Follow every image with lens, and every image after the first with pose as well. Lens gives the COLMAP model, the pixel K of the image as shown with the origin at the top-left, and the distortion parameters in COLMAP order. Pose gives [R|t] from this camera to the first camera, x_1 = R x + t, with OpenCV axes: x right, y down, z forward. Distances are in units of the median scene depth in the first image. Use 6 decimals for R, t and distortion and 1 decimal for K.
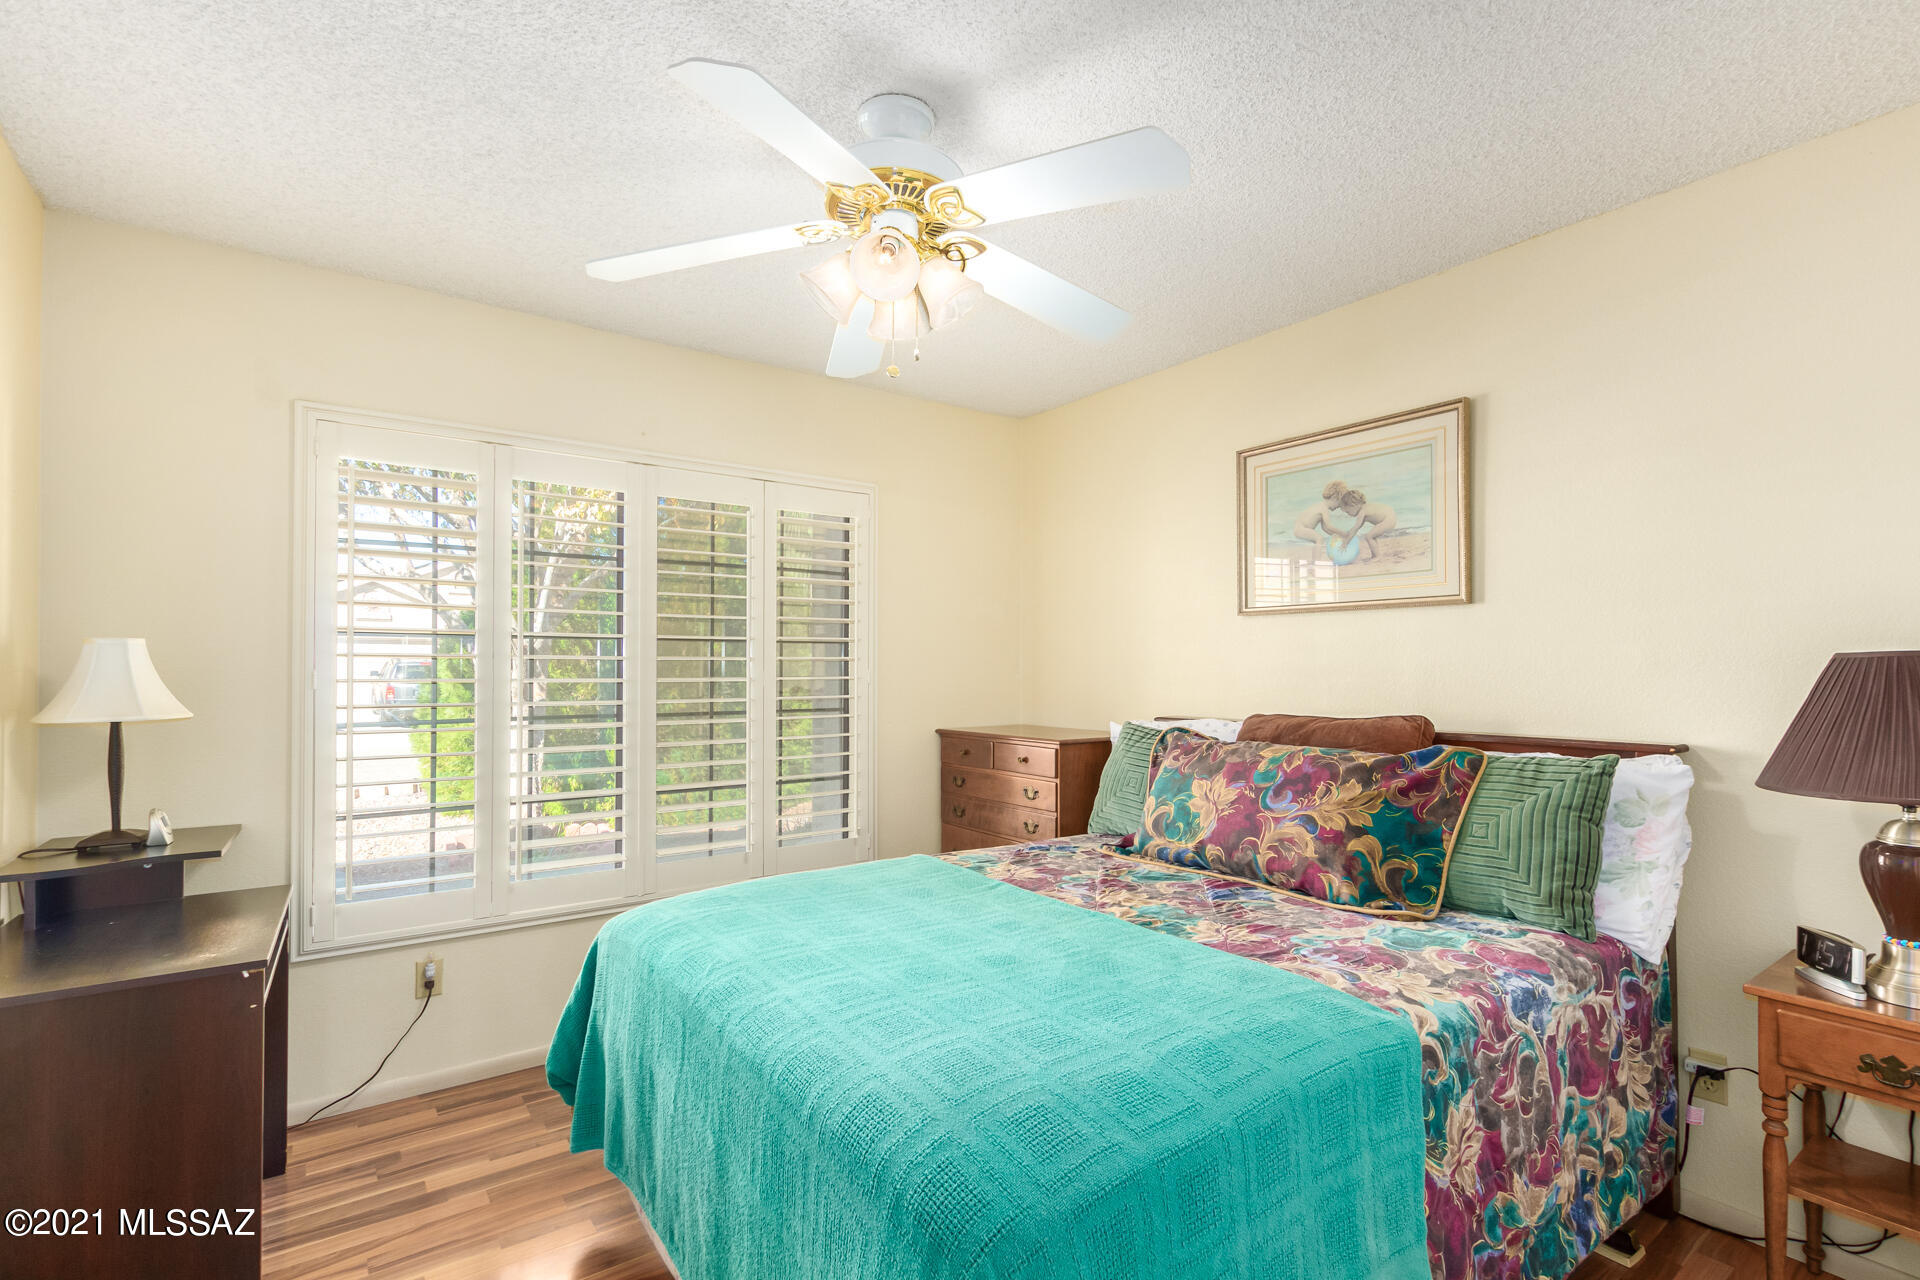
lens RADIAL K [[869.9, 0, 964.5], [0, 869.9, 647.9], [0, 0, 1]] dist [0.007160, -0.004667]
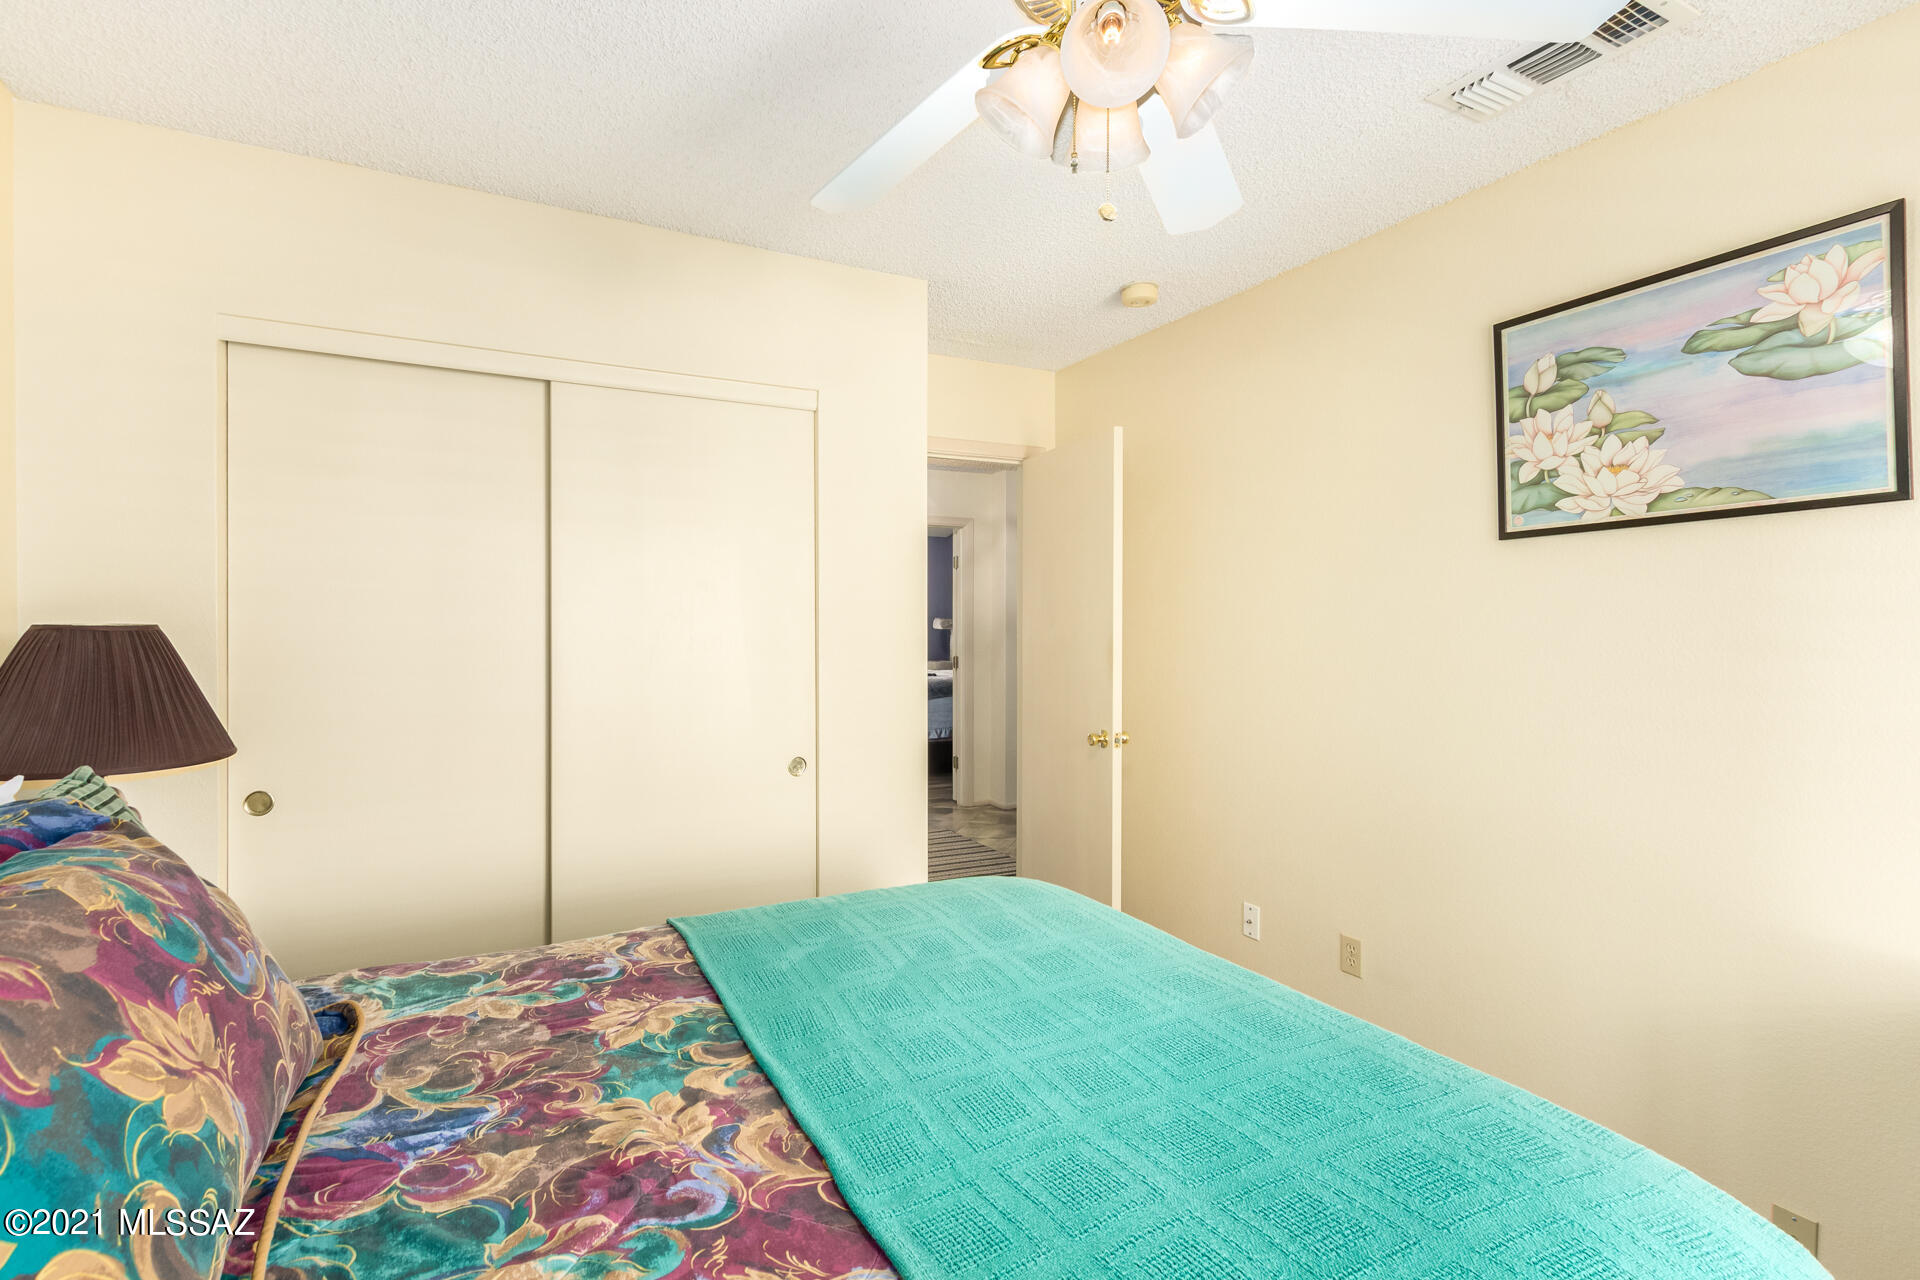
lens RADIAL K [[869.9, 0, 964.5], [0, 869.9, 647.9], [0, 0, 1]] dist [0.007160, -0.004667]
pose [[-0.993510, -0.005427, 0.113618, -0.048712], [-0.005096, 0.999982, 0.003206, 0.019191], [-0.113634, 0.002606, -0.993519, 1.610602]]
